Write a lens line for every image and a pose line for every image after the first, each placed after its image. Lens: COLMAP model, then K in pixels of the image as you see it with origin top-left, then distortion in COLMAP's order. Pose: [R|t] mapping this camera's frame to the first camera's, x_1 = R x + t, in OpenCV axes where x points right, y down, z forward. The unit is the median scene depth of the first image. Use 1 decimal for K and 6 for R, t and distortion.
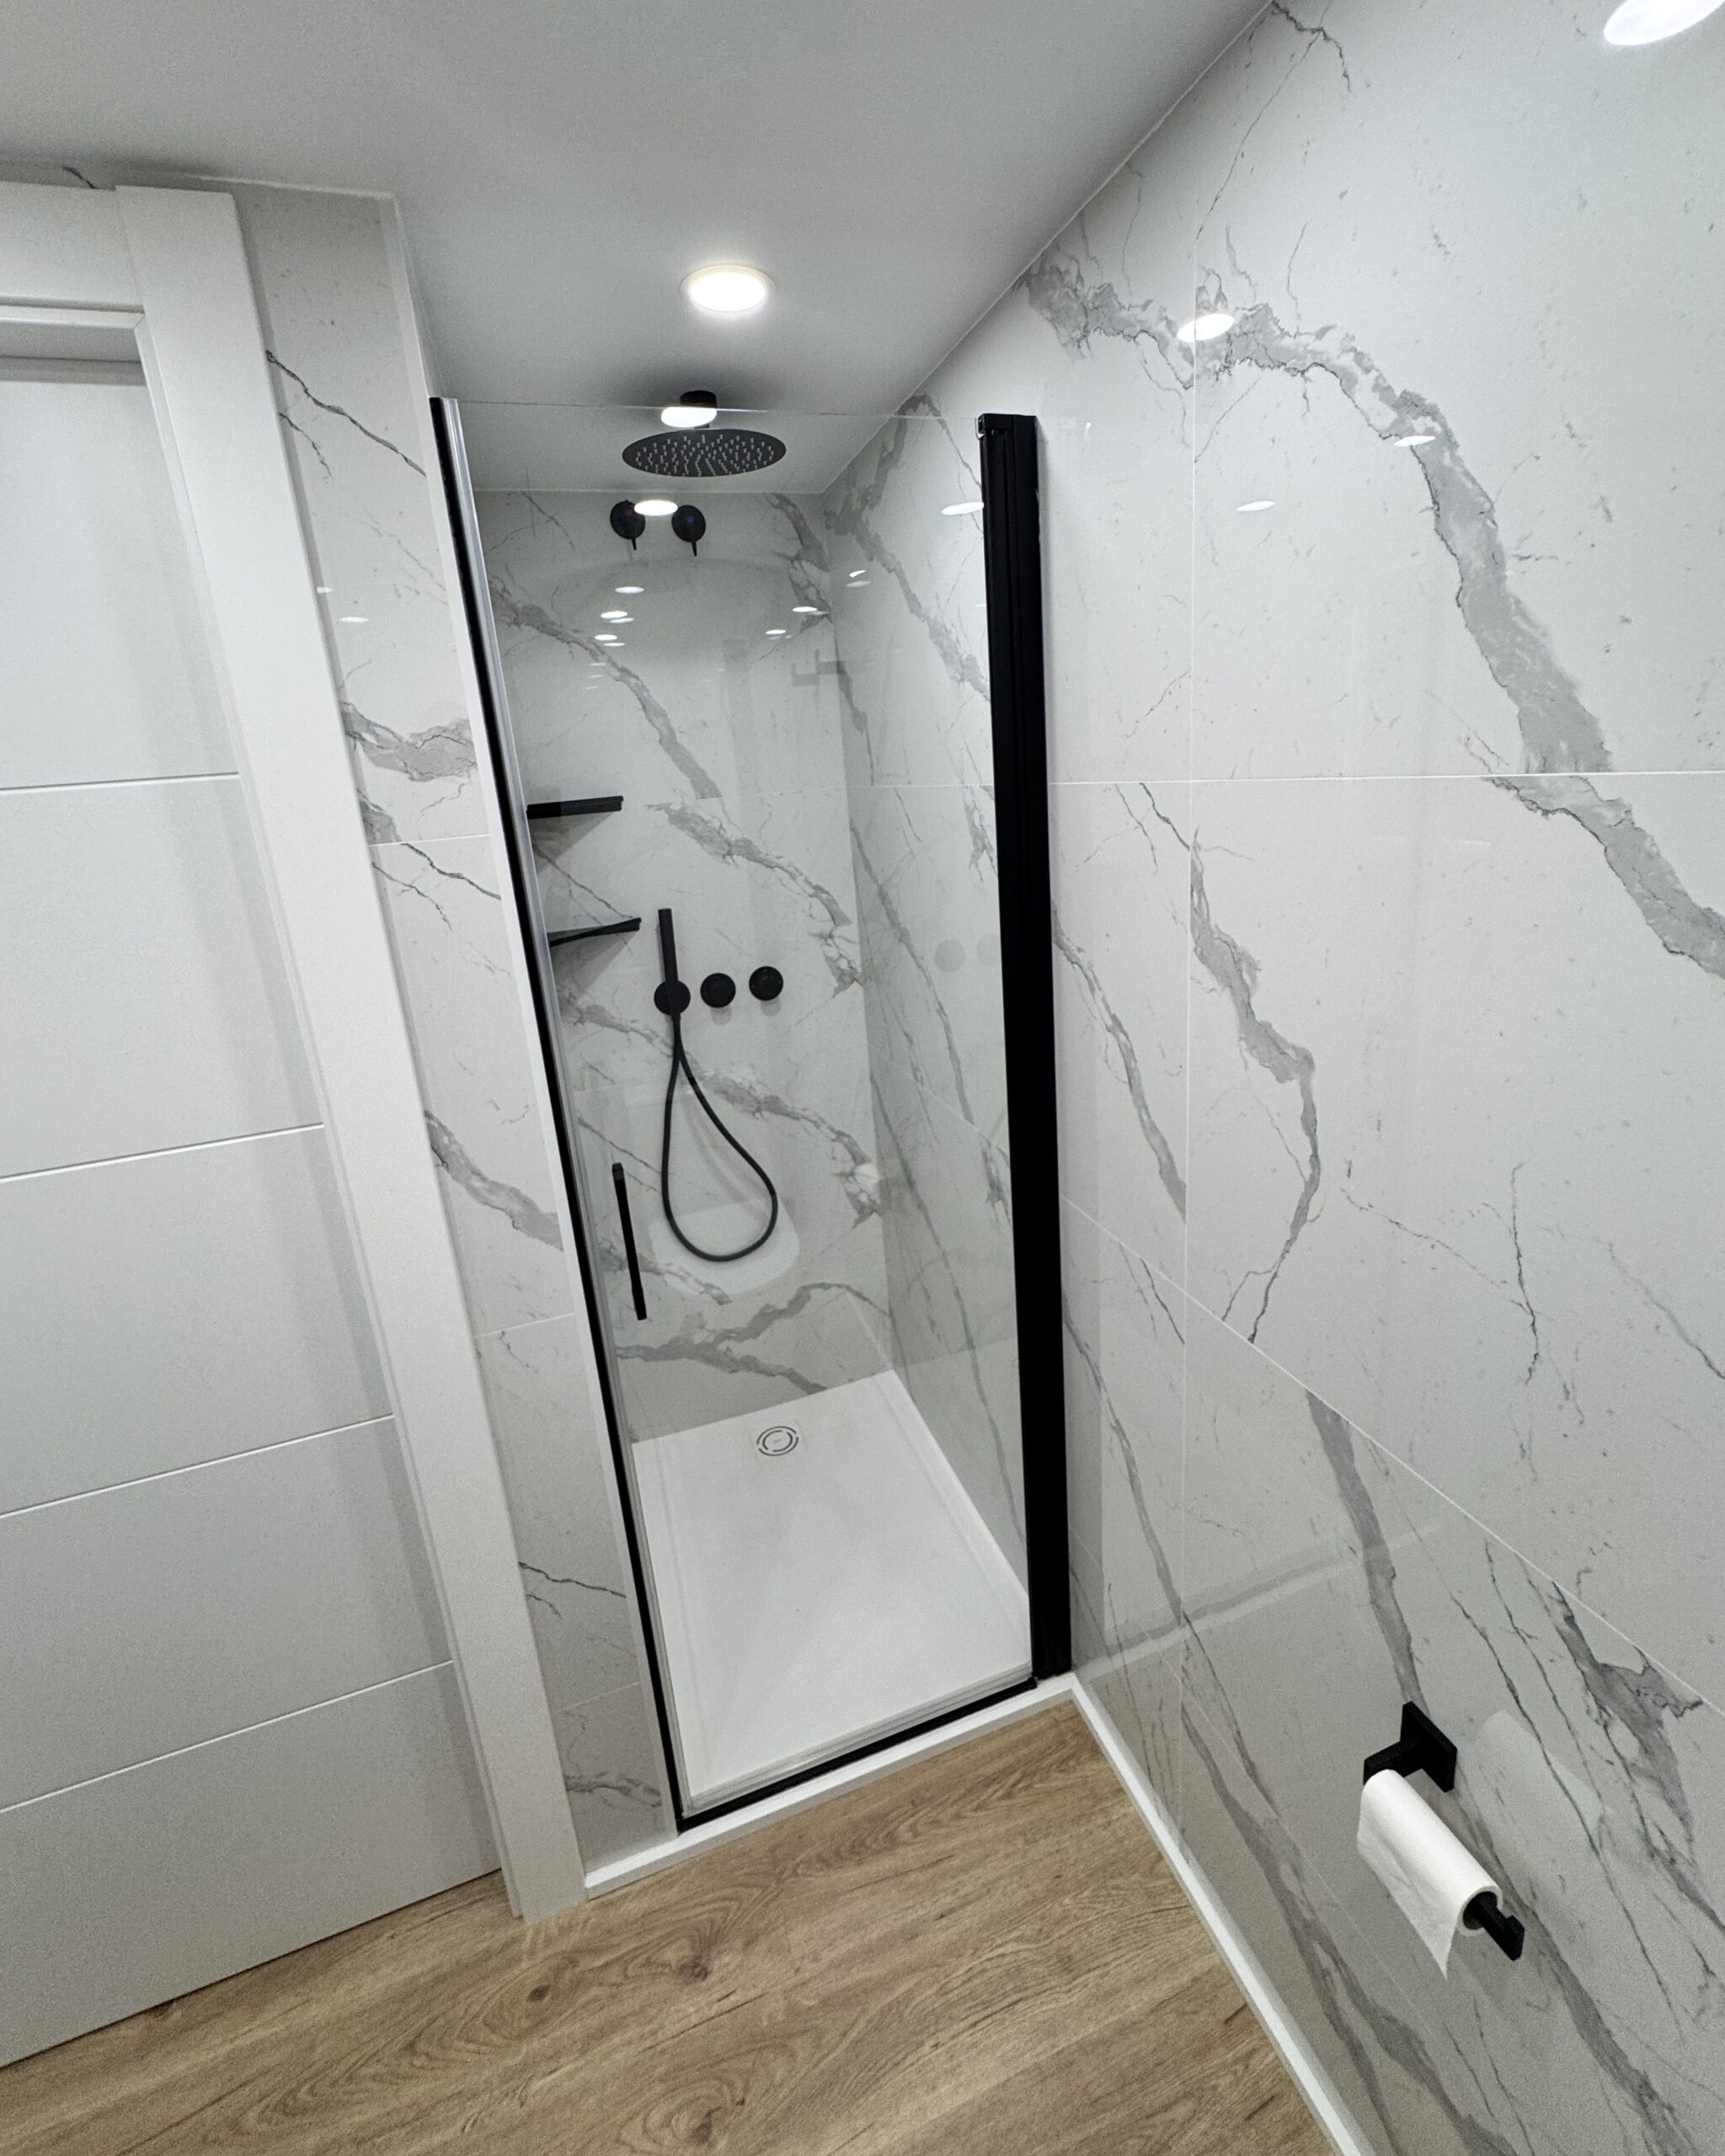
lens RADIAL K [[917.9, 0, 865.0], [0, 917.9, 1003.1], [0, 0, 1]] dist [-0.000964, -0.000196]
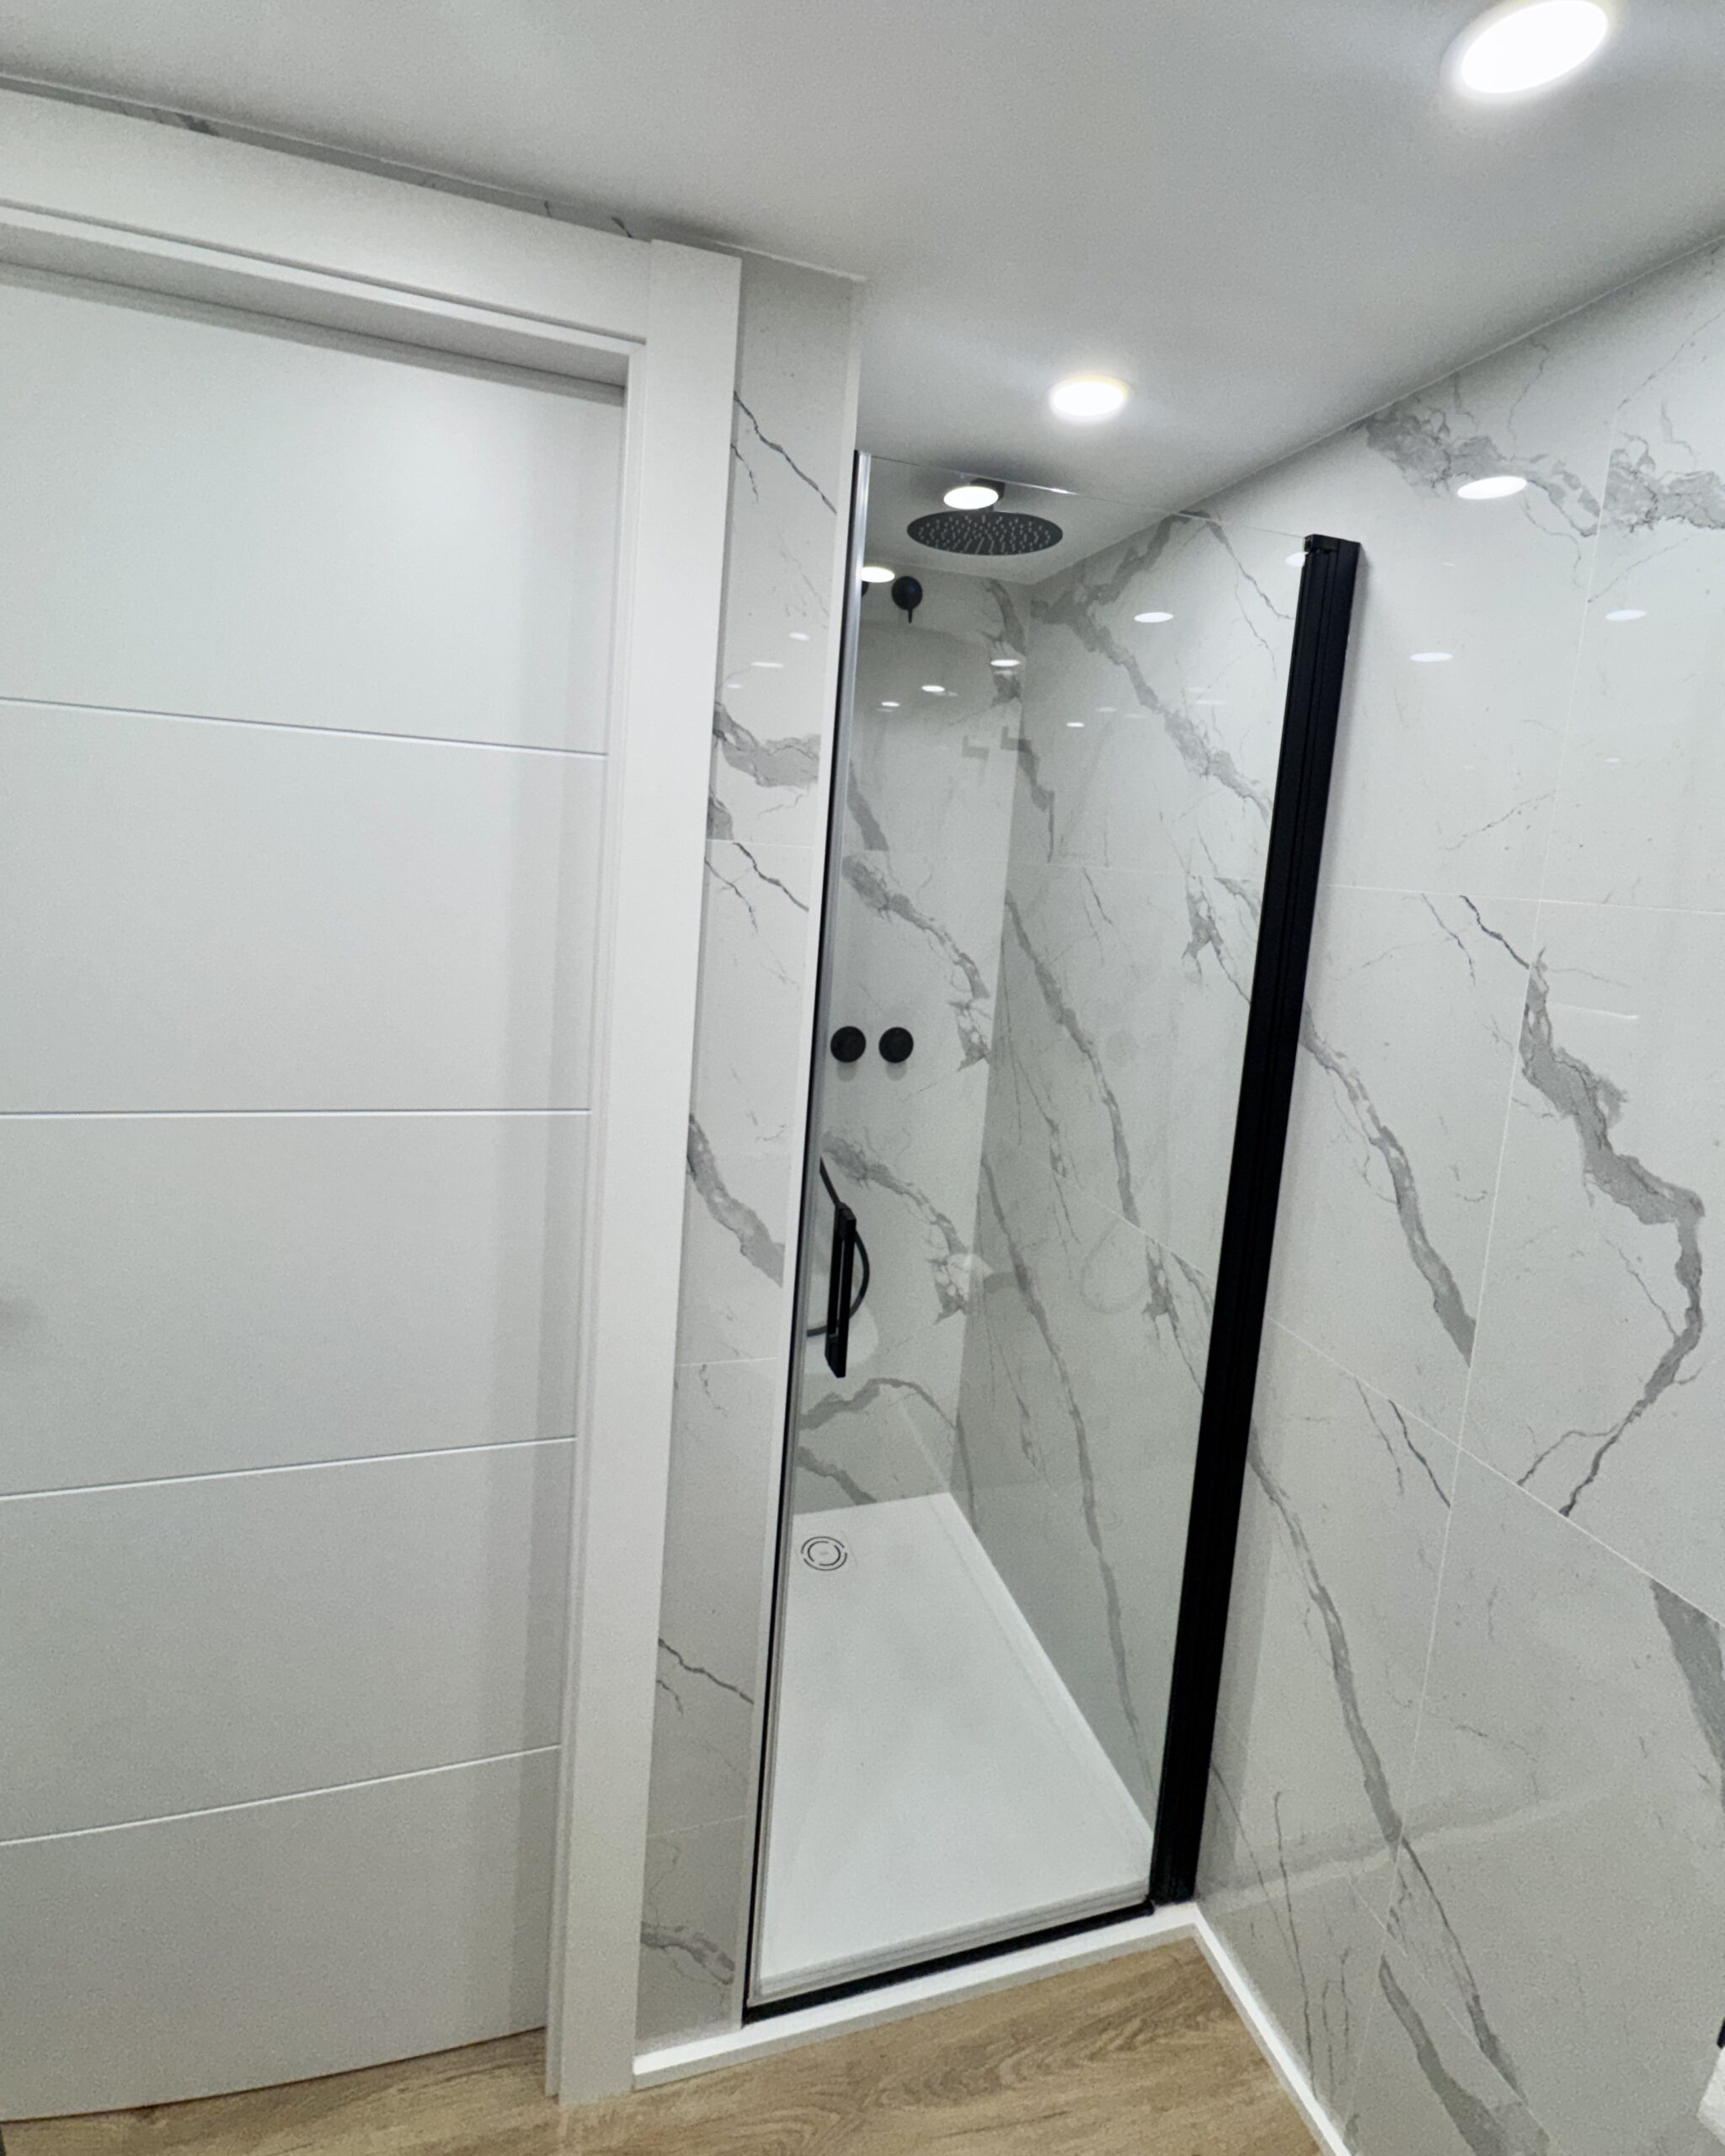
lens RADIAL K [[951.5, 0, 811.1], [0, 951.5, 946.6], [0, 0, 1]] dist [-0.002007, -0.000234]
pose [[0.987693, 0.152233, -0.035876, -0.300535], [-0.155861, 0.977107, -0.144805, 0.062385], [0.013011, 0.148615, 0.988810, -0.012692]]
